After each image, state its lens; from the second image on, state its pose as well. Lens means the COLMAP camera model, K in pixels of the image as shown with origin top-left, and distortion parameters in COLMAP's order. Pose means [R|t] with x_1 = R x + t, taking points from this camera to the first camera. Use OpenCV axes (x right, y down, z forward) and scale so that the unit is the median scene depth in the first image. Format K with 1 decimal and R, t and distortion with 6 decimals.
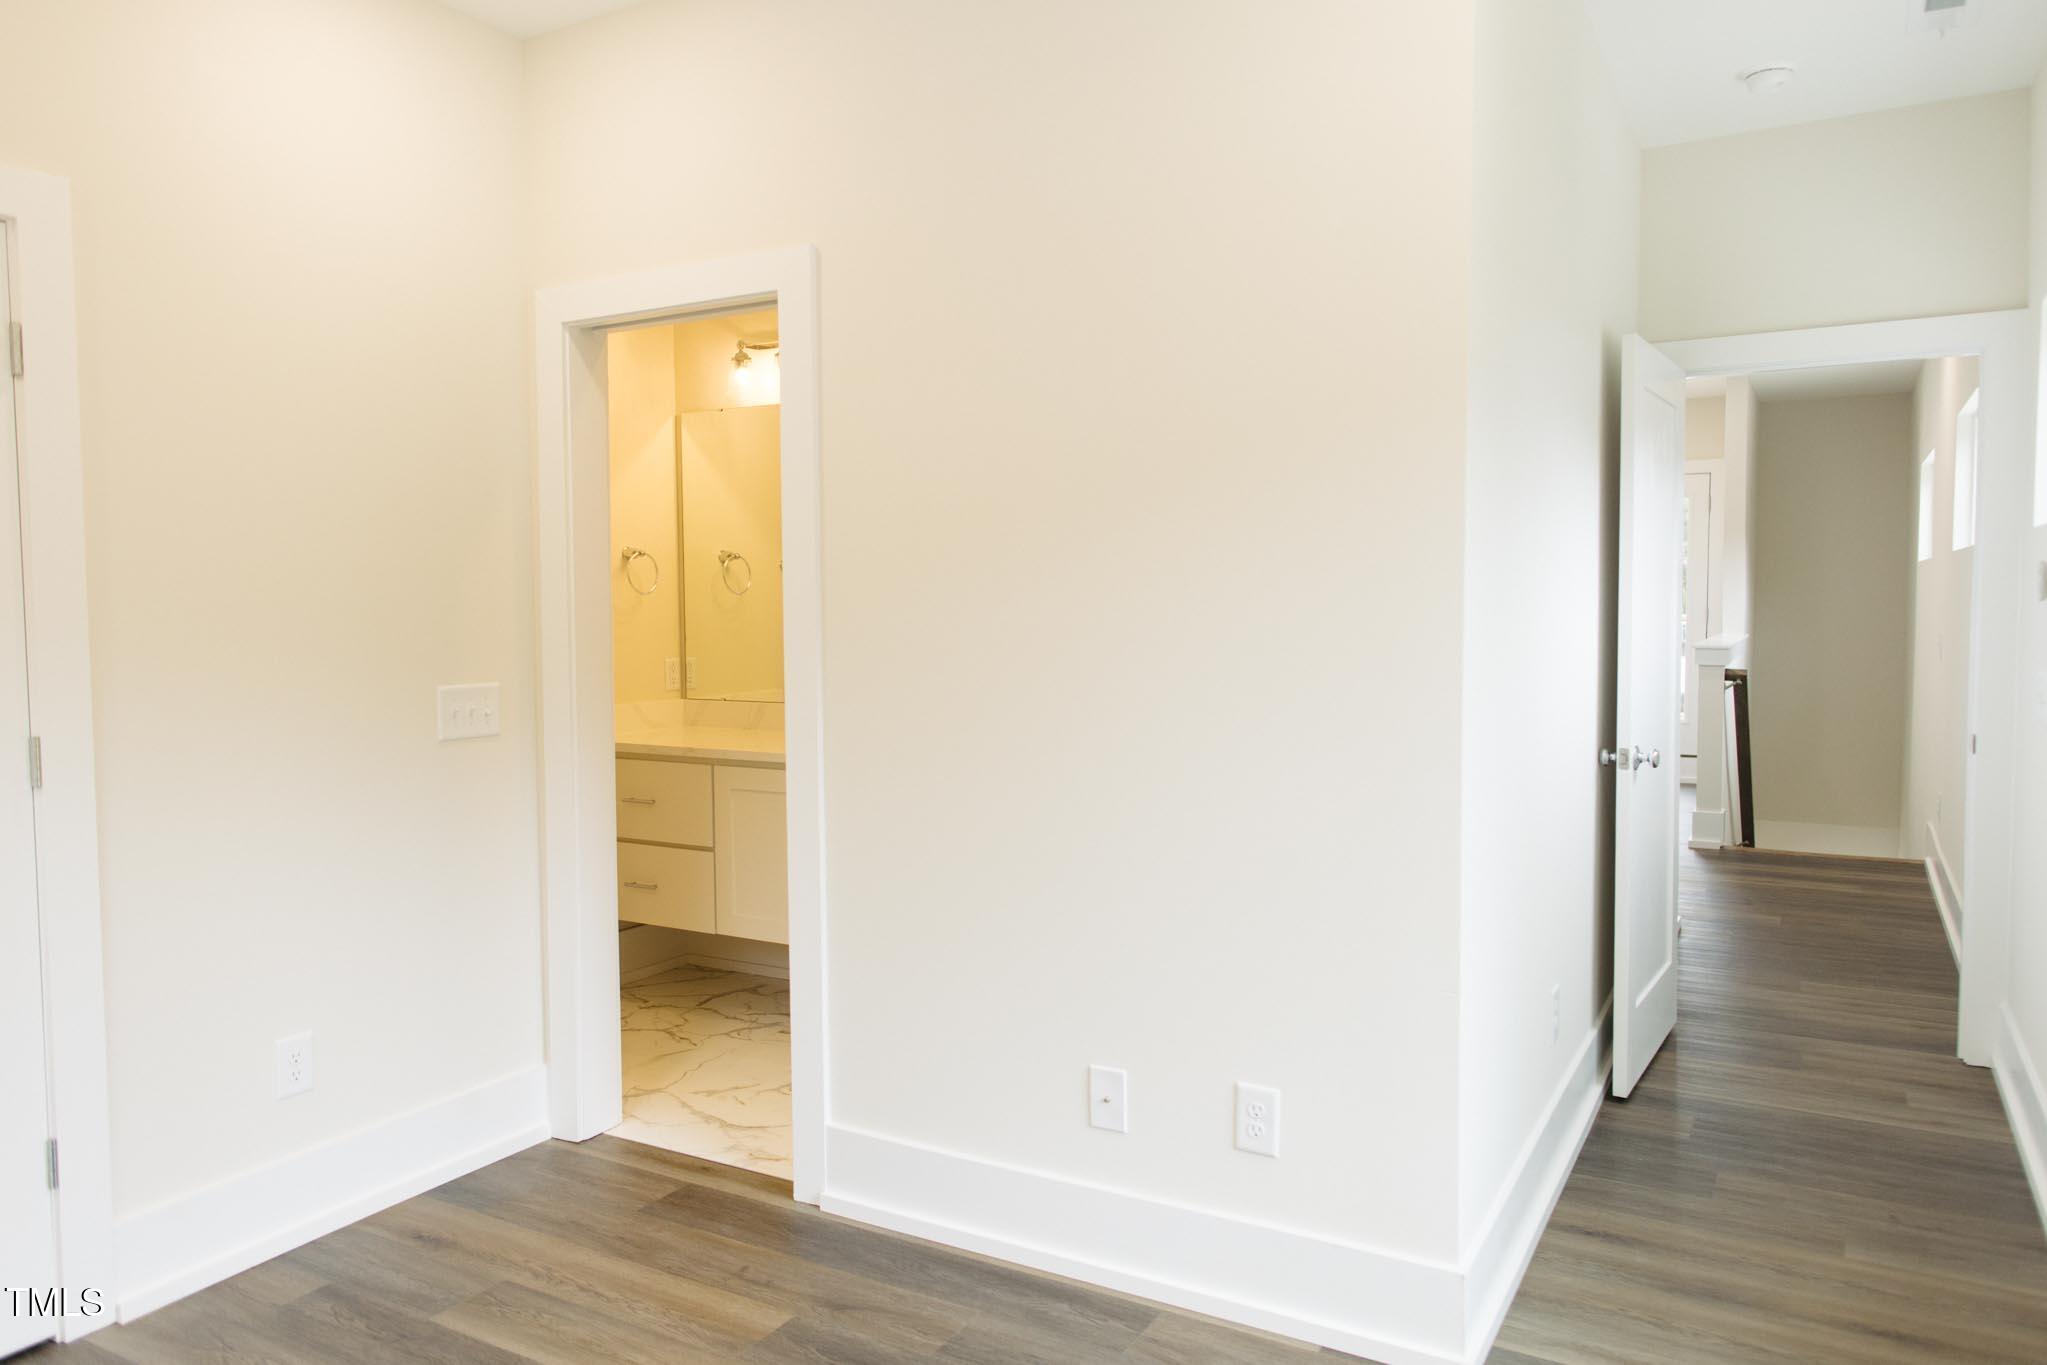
lens RADIAL K [[1391.9, 0, 1030.5], [0, 1391.9, 679.4], [0, 0, 1]] dist [0.001494, -0.001409]
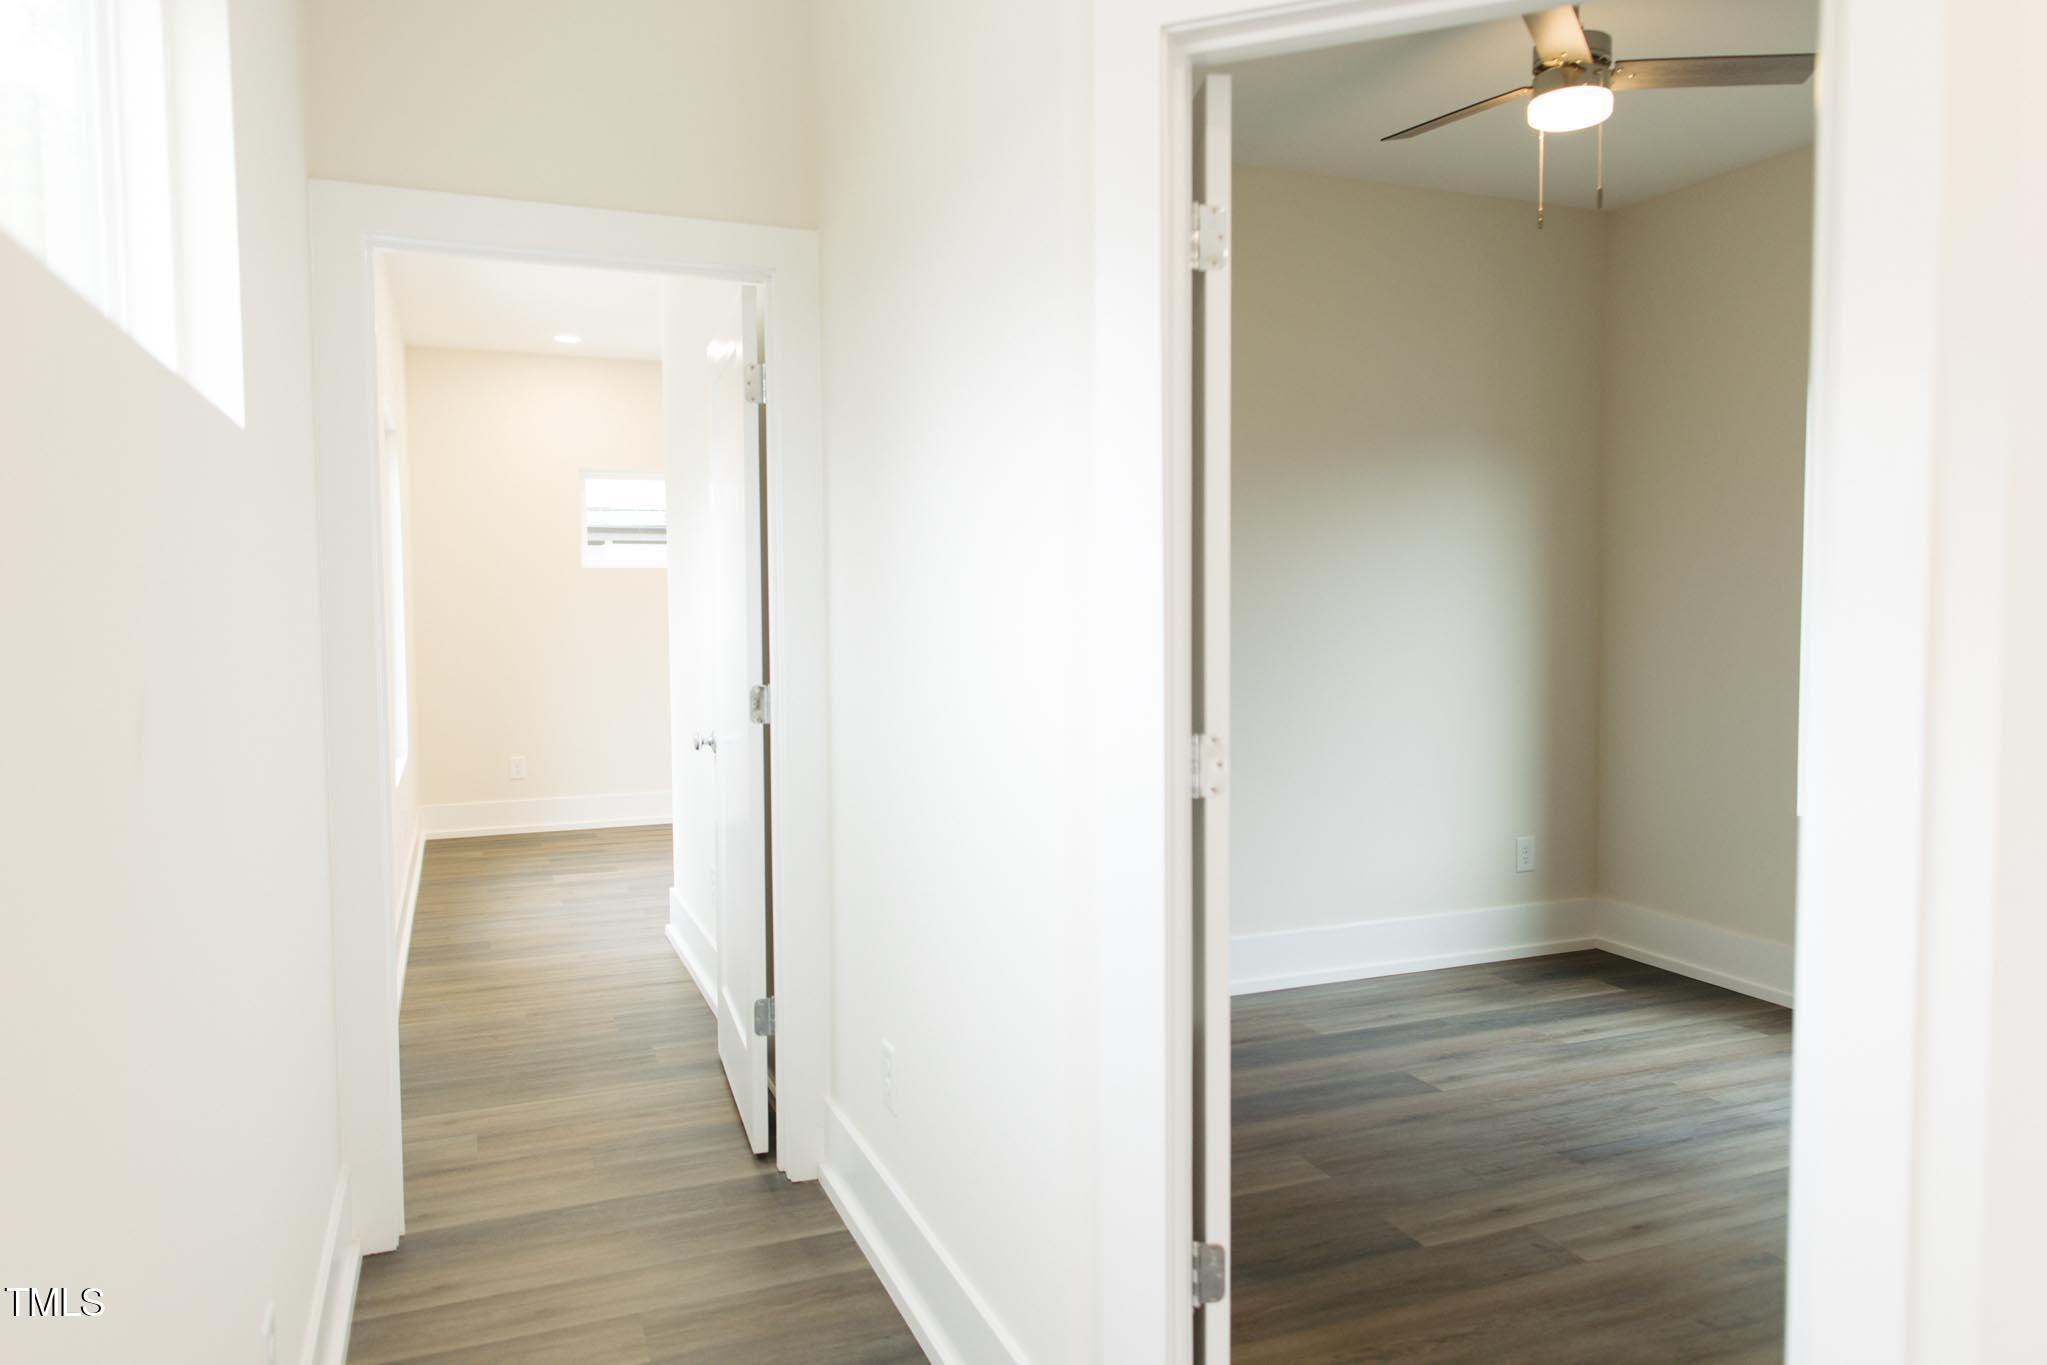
lens RADIAL K [[1391.9, 0, 1030.5], [0, 1391.9, 679.4], [0, 0, 1]] dist [0.001494, -0.001409]
pose [[-0.613762, 0.051469, -0.787812, 1.098149], [-0.038687, 0.994713, 0.095126, -0.099364], [0.788543, 0.088862, -0.608526, 1.793978]]
